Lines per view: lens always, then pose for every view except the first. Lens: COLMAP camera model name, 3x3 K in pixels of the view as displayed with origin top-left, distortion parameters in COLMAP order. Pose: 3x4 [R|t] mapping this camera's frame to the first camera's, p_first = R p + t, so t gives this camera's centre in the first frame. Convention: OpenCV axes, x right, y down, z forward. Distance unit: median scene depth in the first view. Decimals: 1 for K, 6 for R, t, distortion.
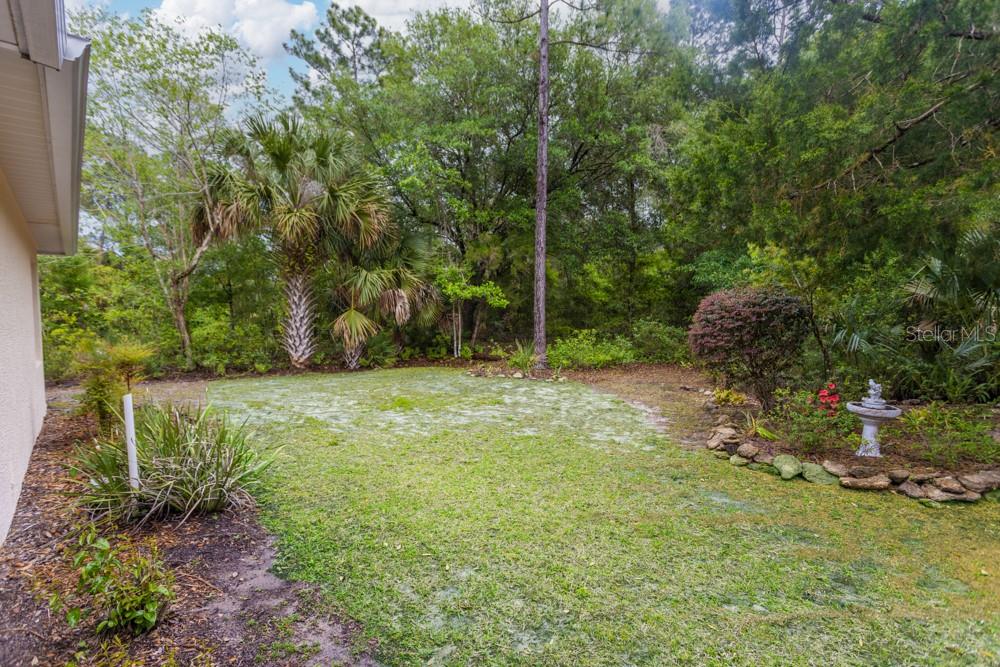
lens RADIAL K [[481.3, 0, 498.2], [0, 481.3, 334.6], [0, 0, 1]] dist [-0.000288, 0.000193]
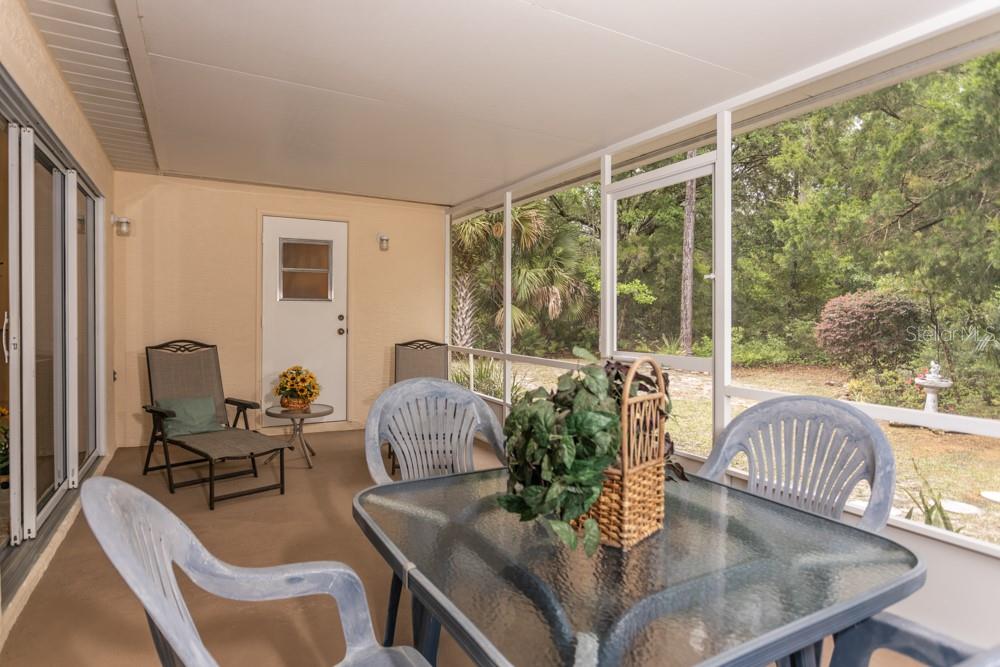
lens RADIAL K [[560.3, 0, 503.8], [0, 560.3, 312.4], [0, 0, 1]] dist [-0.007423, 0.004151]
pose [[0.973766, 0.019259, -0.226734, -0.022177], [-0.027831, 0.999011, -0.034672, 0.012122], [0.225842, 0.040073, 0.973339, -0.251644]]
